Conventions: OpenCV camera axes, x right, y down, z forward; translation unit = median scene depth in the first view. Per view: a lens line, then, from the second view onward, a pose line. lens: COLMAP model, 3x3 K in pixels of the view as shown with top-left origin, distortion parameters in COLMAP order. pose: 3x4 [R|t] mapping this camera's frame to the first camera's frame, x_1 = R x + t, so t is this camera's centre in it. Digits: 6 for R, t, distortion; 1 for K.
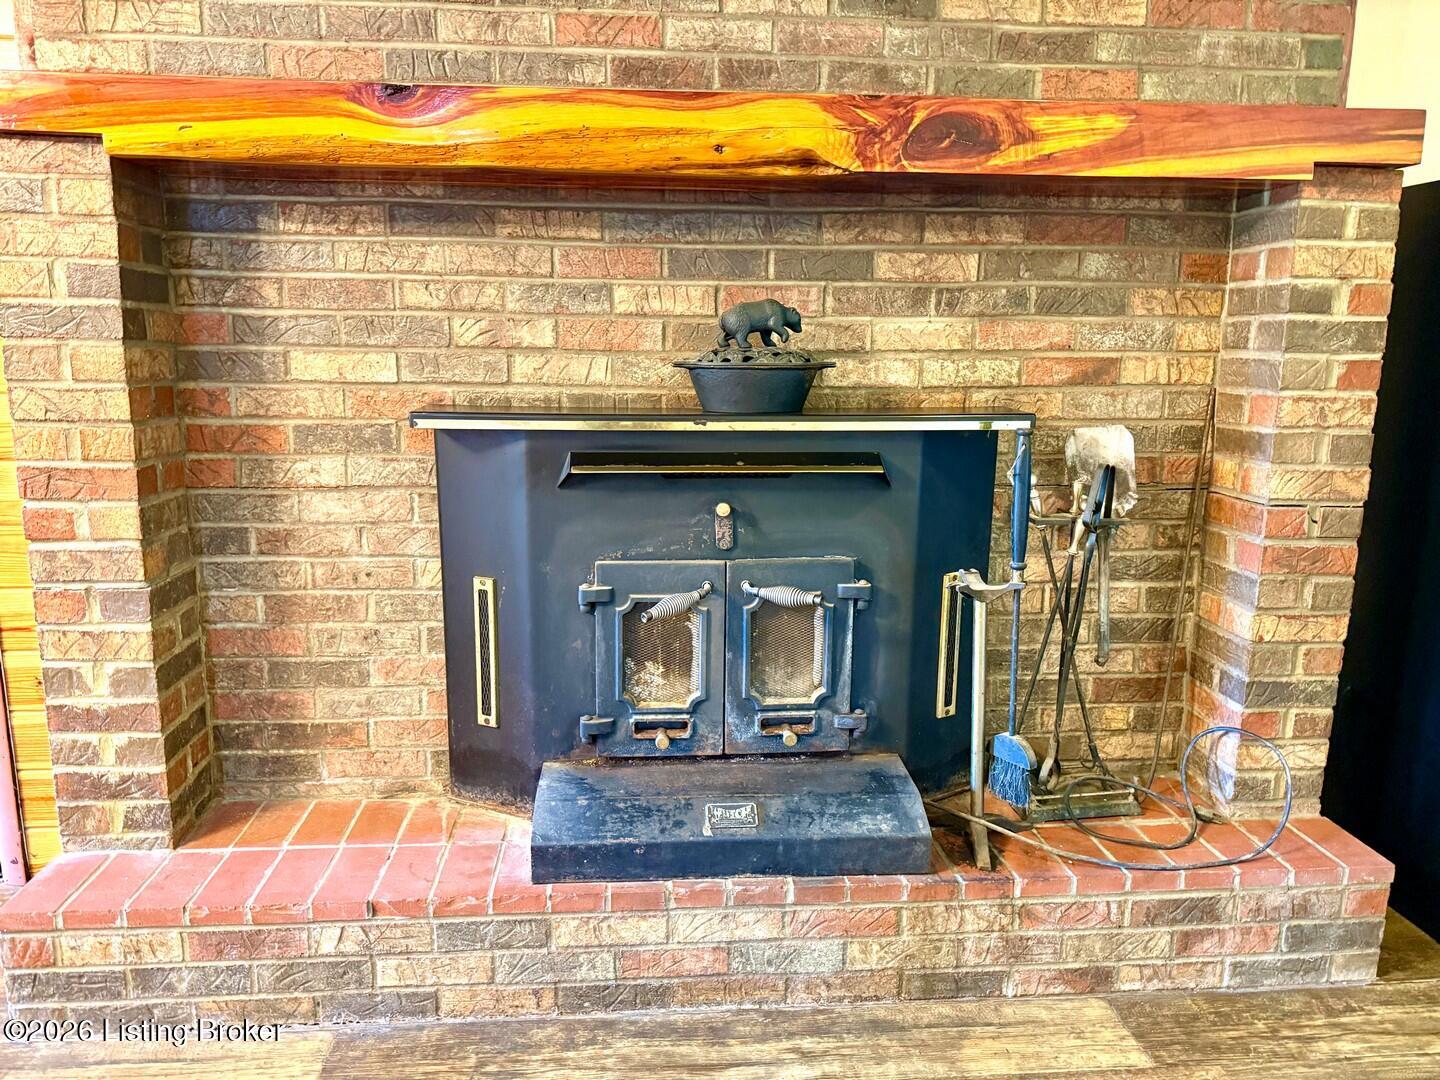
lens RADIAL K [[1017.5, 0, 710.3], [0, 1017.5, 538.0], [0, 0, 1]] dist [0.045338, -0.056530]
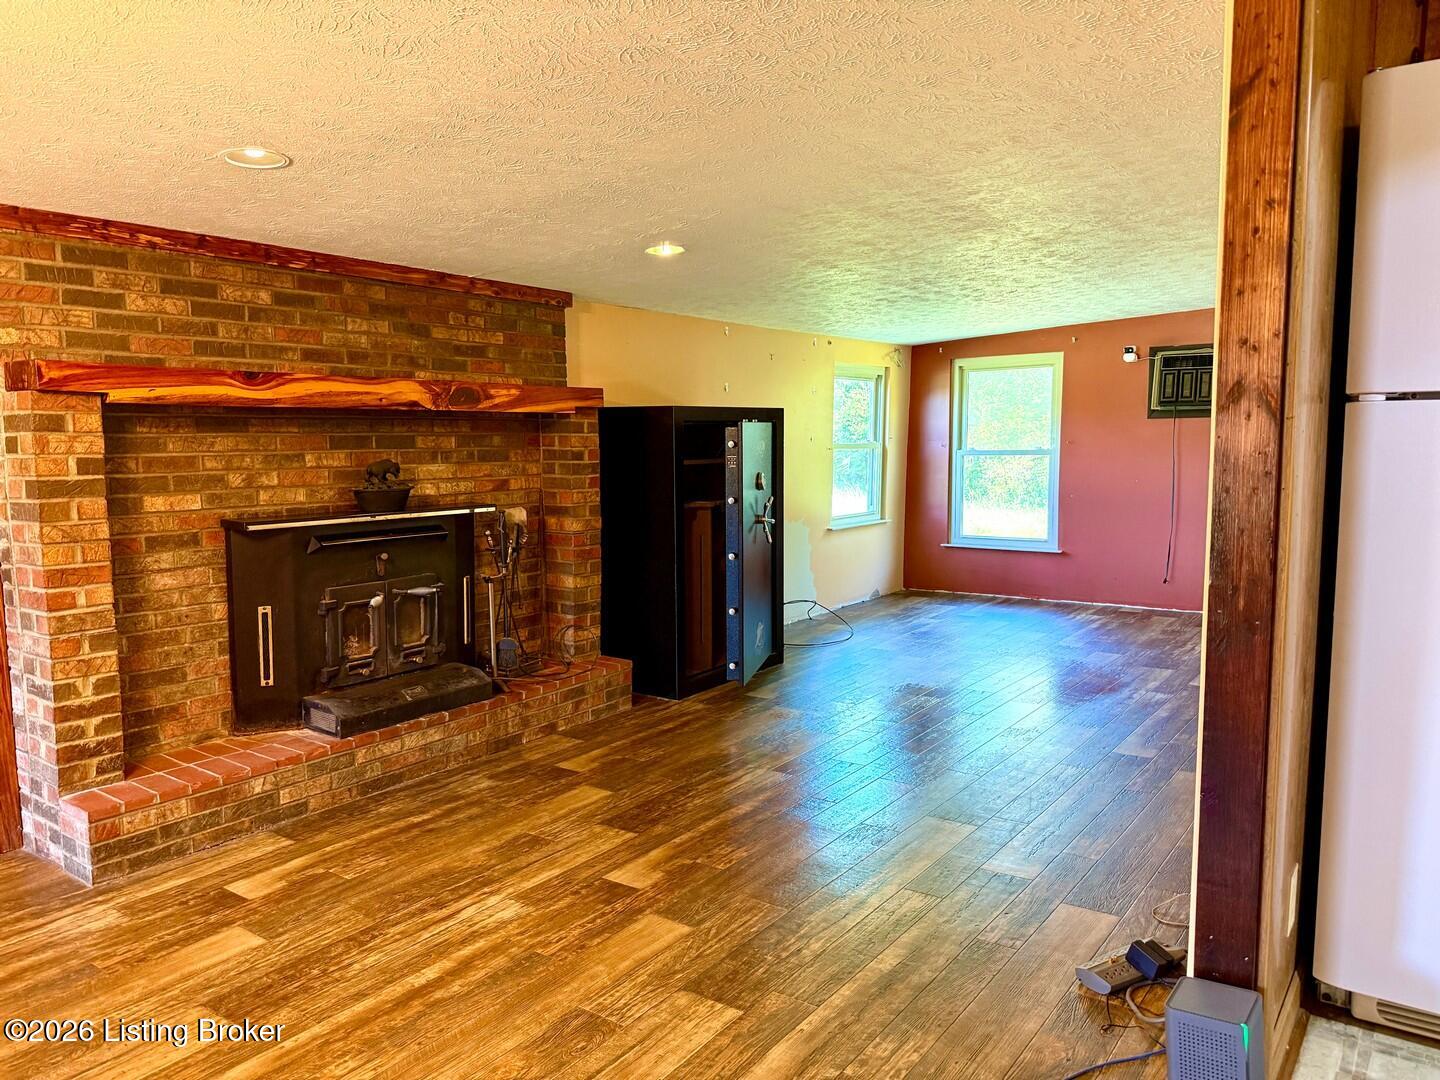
lens RADIAL K [[1017.5, 0, 723.8], [0, 1017.5, 545.5], [0, 0, 1]] dist [0.045338, -0.056530]
pose [[0.654904, -0.094123, 0.749828, -1.131736], [0.148559, 0.988888, -0.005621, 0.067345], [-0.740966, 0.115075, 0.661609, -0.968654]]
